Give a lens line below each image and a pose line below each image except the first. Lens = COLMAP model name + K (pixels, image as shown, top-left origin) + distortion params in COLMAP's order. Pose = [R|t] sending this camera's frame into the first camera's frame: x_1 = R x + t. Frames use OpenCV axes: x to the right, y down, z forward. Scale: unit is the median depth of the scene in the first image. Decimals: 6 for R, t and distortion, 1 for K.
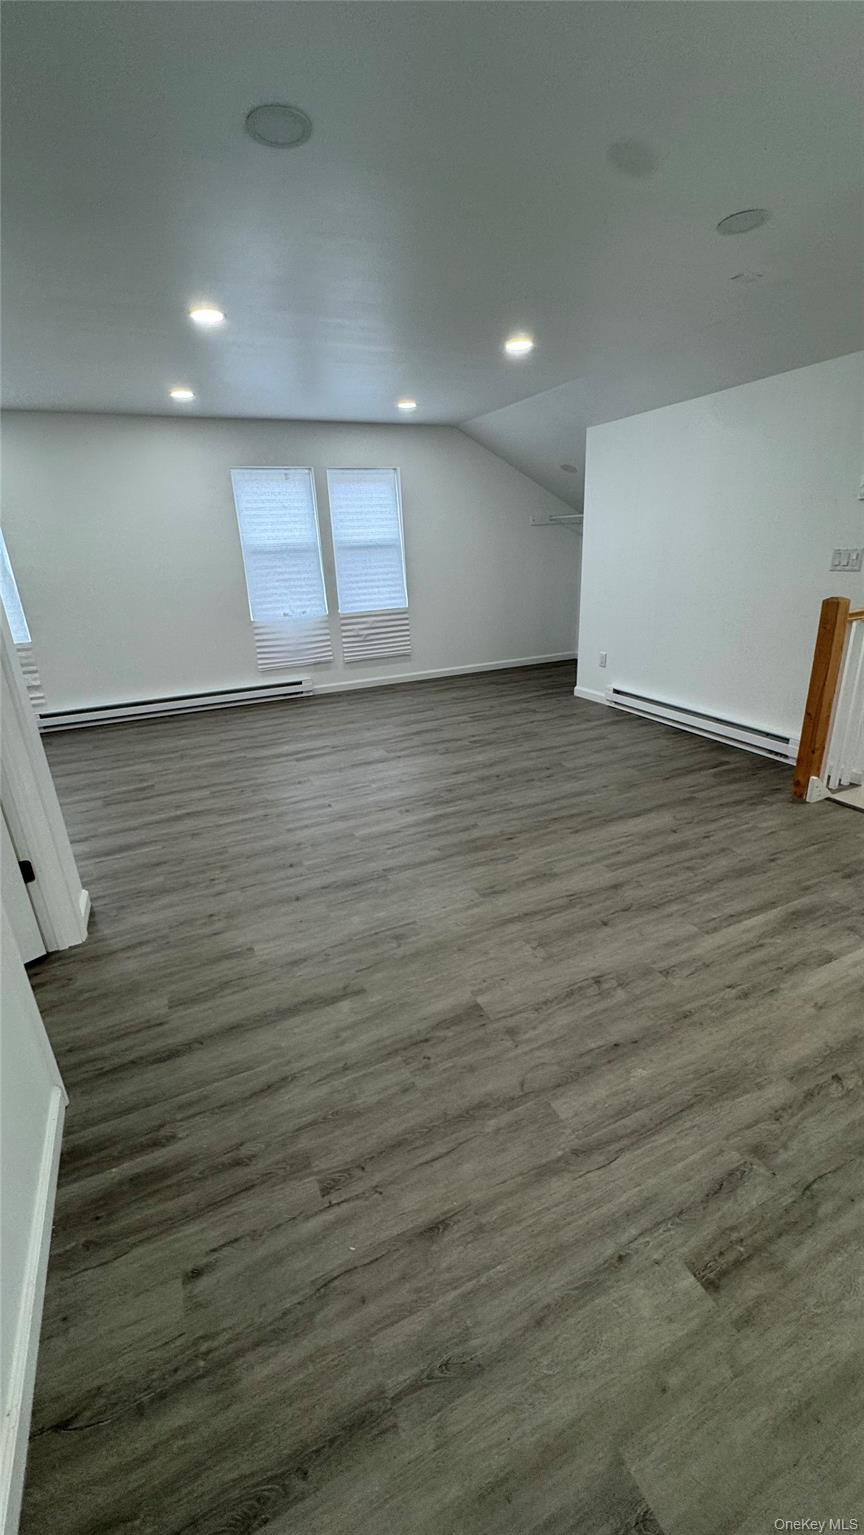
lens RADIAL K [[620.8, 0, 435.0], [0, 620.8, 768.6], [0, 0, 1]] dist [-0.005000, 0.001414]
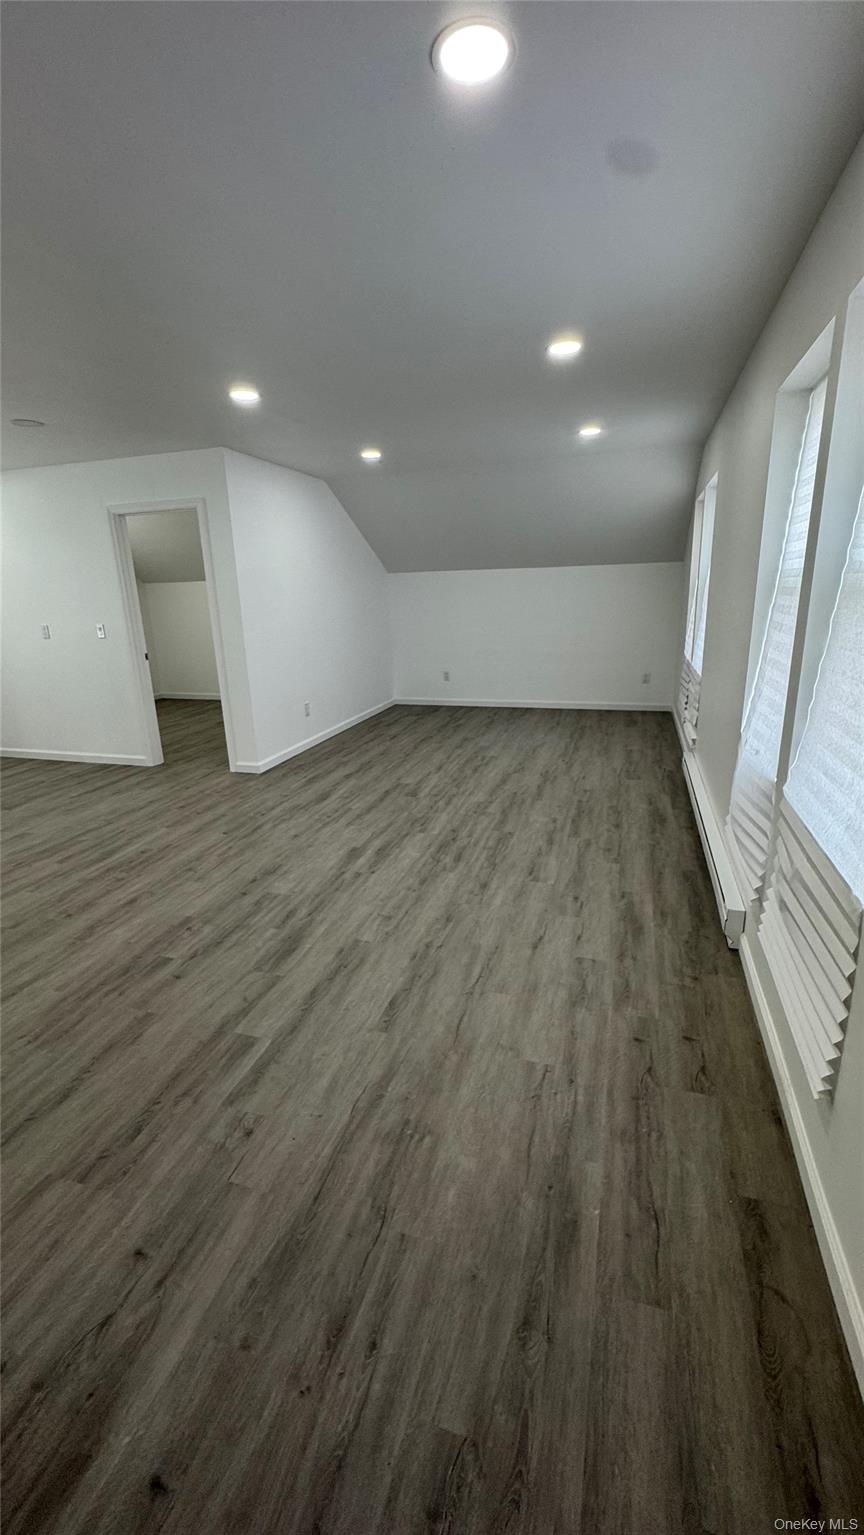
lens RADIAL K [[620.8, 0, 438.8], [0, 620.8, 764.2], [0, 0, 1]] dist [-0.005000, 0.001414]
pose [[-0.670276, 0.260167, -0.695013, 0.283035], [-0.199729, 0.838735, 0.506588, -0.626409], [0.714729, 0.478368, -0.510221, 1.667042]]
